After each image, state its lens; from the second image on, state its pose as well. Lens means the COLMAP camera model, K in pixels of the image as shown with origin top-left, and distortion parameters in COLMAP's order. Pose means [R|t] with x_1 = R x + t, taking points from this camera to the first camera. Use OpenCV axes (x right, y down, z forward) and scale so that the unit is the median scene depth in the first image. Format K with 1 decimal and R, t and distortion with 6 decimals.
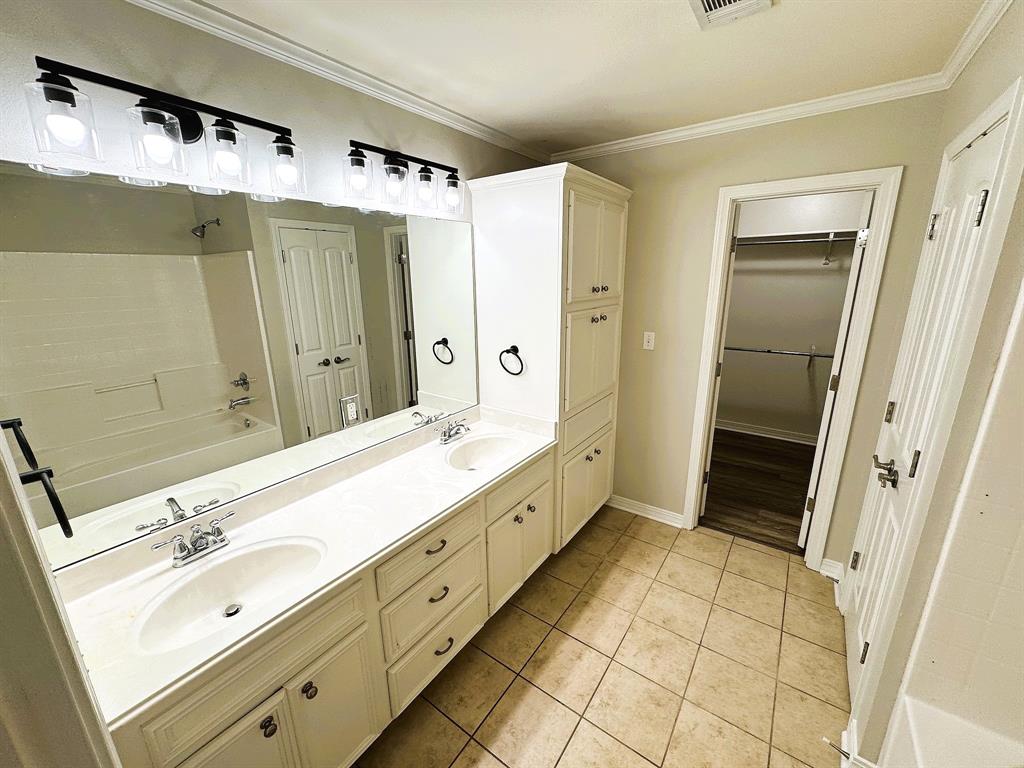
lens RADIAL K [[410.0, 0, 510.8], [0, 410.0, 384.0], [0, 0, 1]] dist [-0.004109, 0.000220]
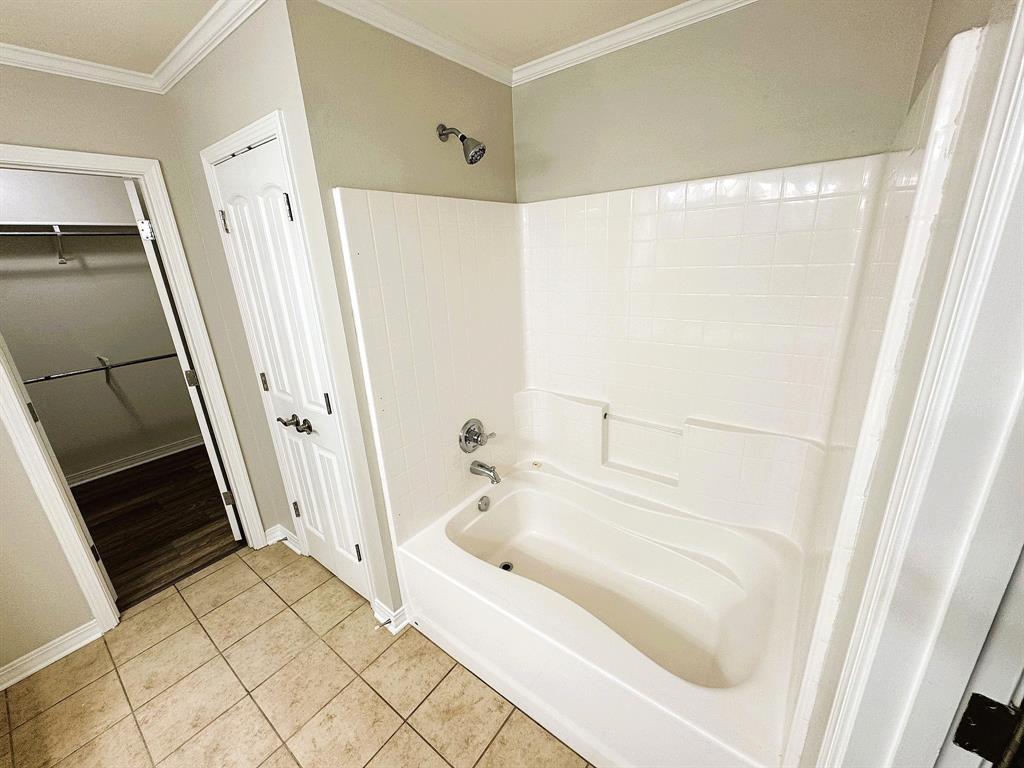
lens RADIAL K [[410.0, 0, 510.8], [0, 410.0, 384.0], [0, 0, 1]] dist [-0.004109, 0.000220]
pose [[0.028580, -0.296230, 0.954689, -0.132690], [0.305523, 0.911962, 0.273826, -0.024503], [-0.951756, 0.283854, 0.116569, 0.158402]]
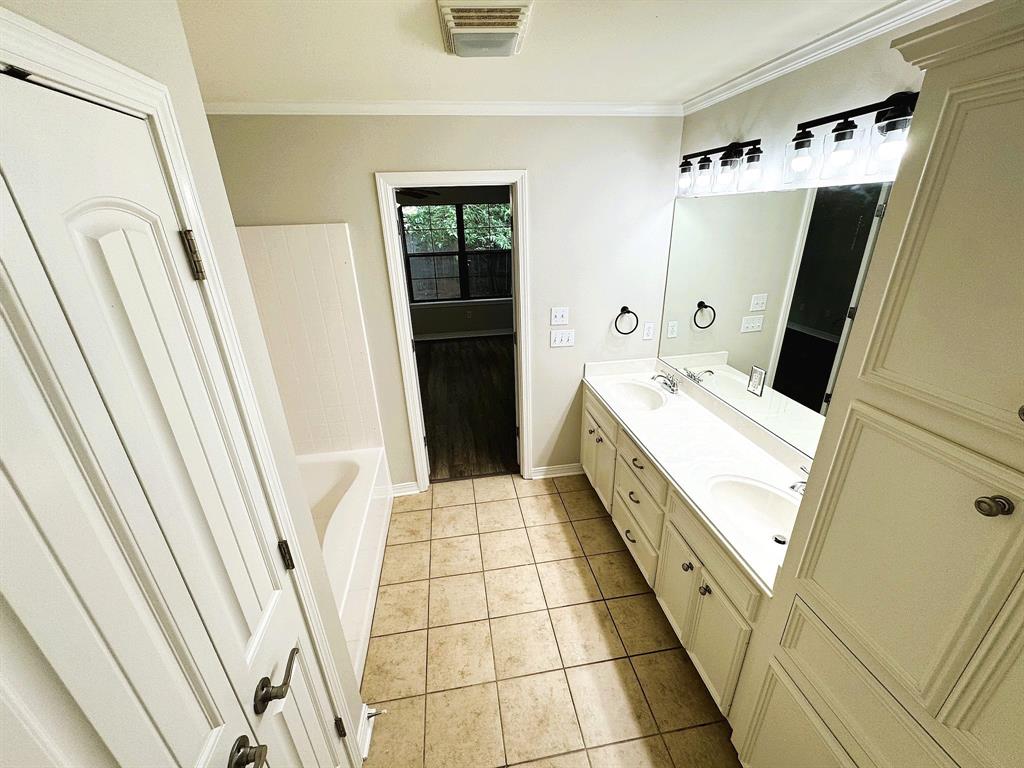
lens RADIAL K [[410.0, 0, 510.8], [0, 410.0, 384.0], [0, 0, 1]] dist [-0.004109, 0.000220]
pose [[-0.709131, 0.300999, -0.637600, 0.639494], [-0.143308, 0.823891, 0.548330, -0.356566], [0.690360, 0.480211, -0.541111, 0.929963]]
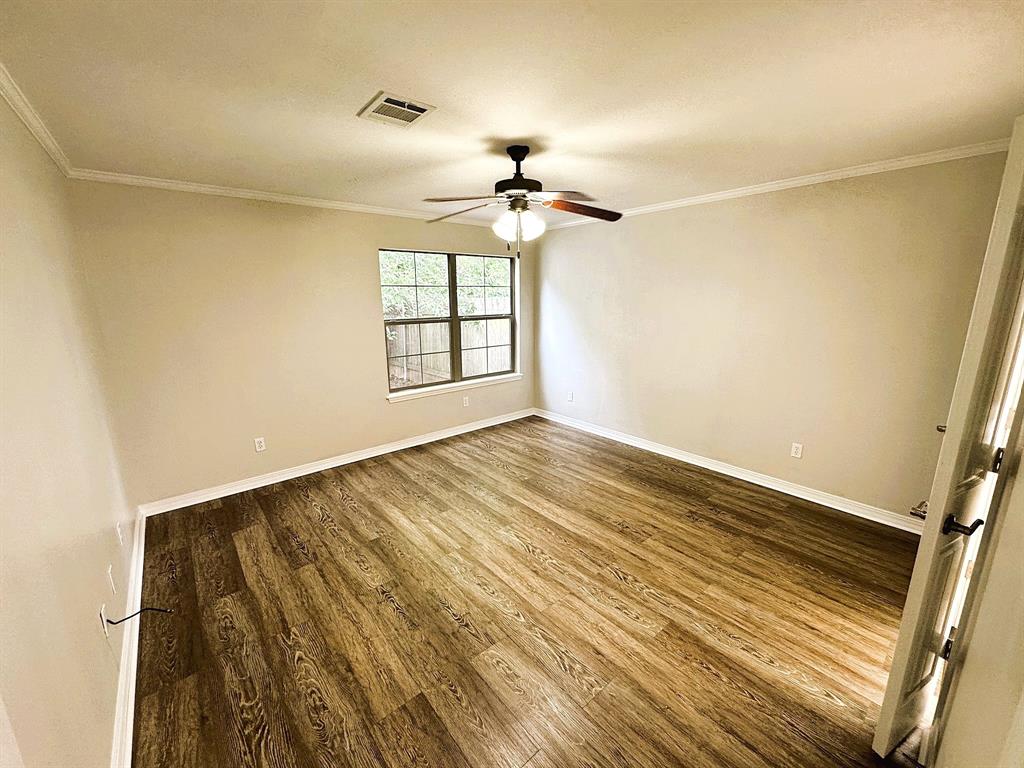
lens RADIAL K [[410.0, 0, 510.8], [0, 410.0, 384.0], [0, 0, 1]] dist [-0.004109, 0.000220]
pose [[-0.247668, 0.223239, -0.942775, 0.745533], [-0.238736, 0.929024, 0.282699, 0.178863], [0.938971, 0.295090, -0.176794, -0.622822]]
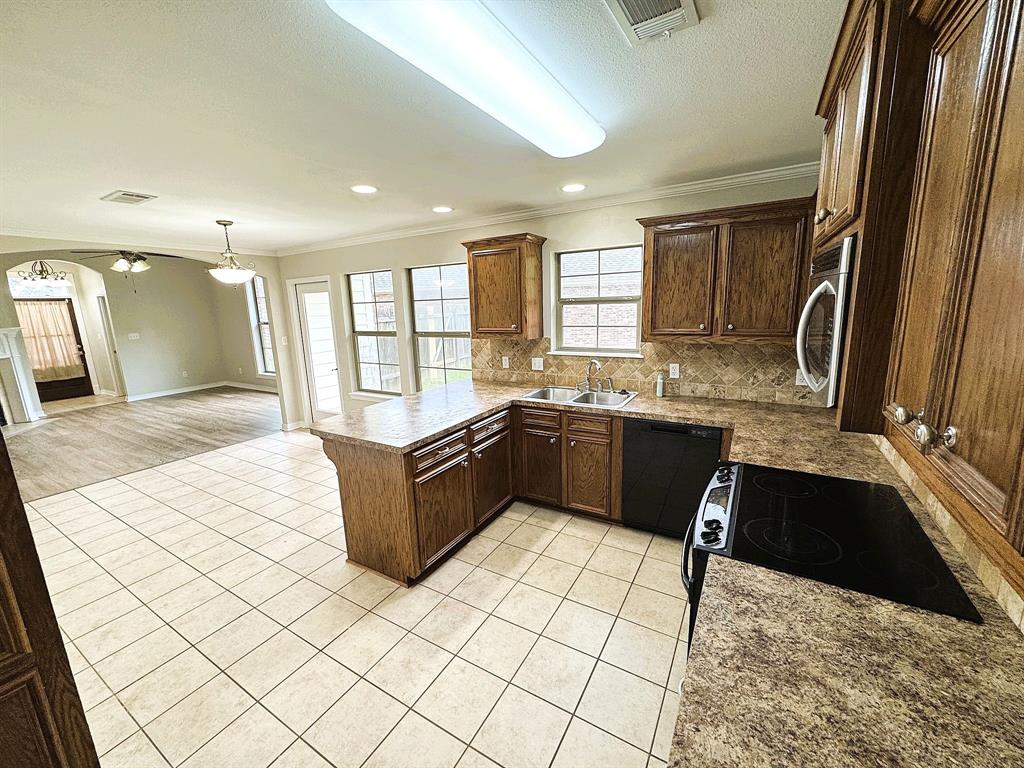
lens RADIAL K [[410.0, 0, 510.8], [0, 410.0, 384.0], [0, 0, 1]] dist [-0.004109, 0.000220]
pose [[-0.995146, 0.064965, -0.073918, -1.636292], [0.025952, 0.897790, 0.439659, -0.149240], [0.094925, 0.435607, -0.895118, 0.682230]]
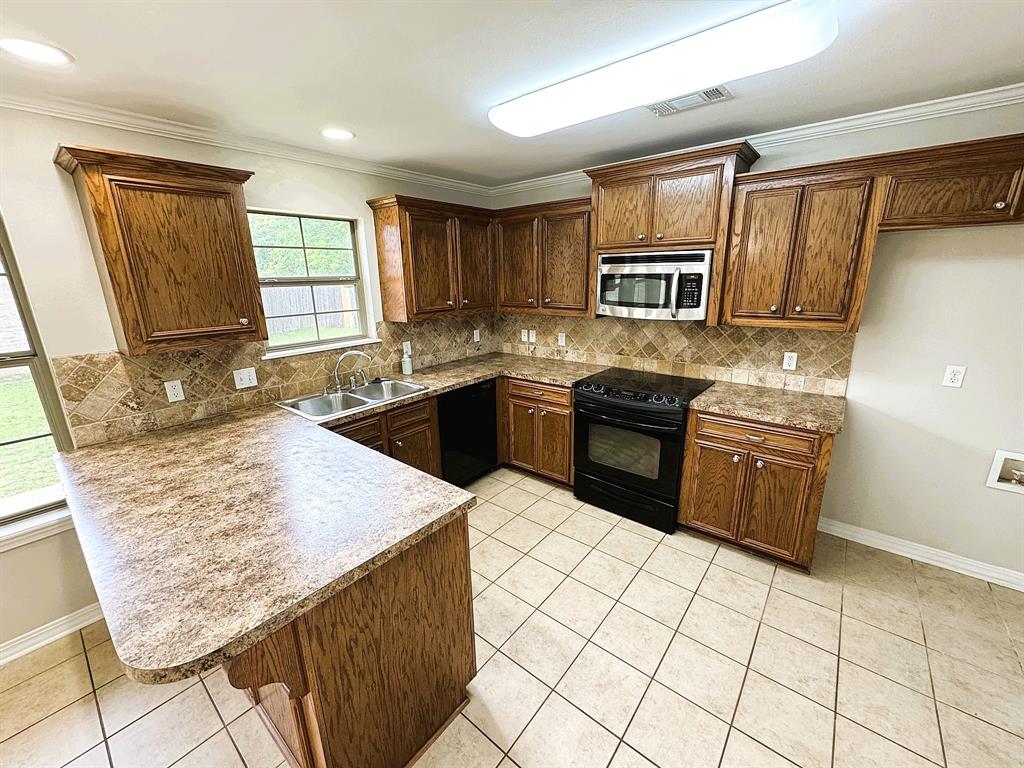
lens RADIAL K [[410.0, 0, 510.8], [0, 410.0, 384.0], [0, 0, 1]] dist [-0.004109, 0.000220]
pose [[-0.062470, 0.275945, -0.959141, -0.839863], [-0.235446, 0.929819, 0.282844, 0.058610], [0.969878, 0.243496, 0.006884, -0.179061]]
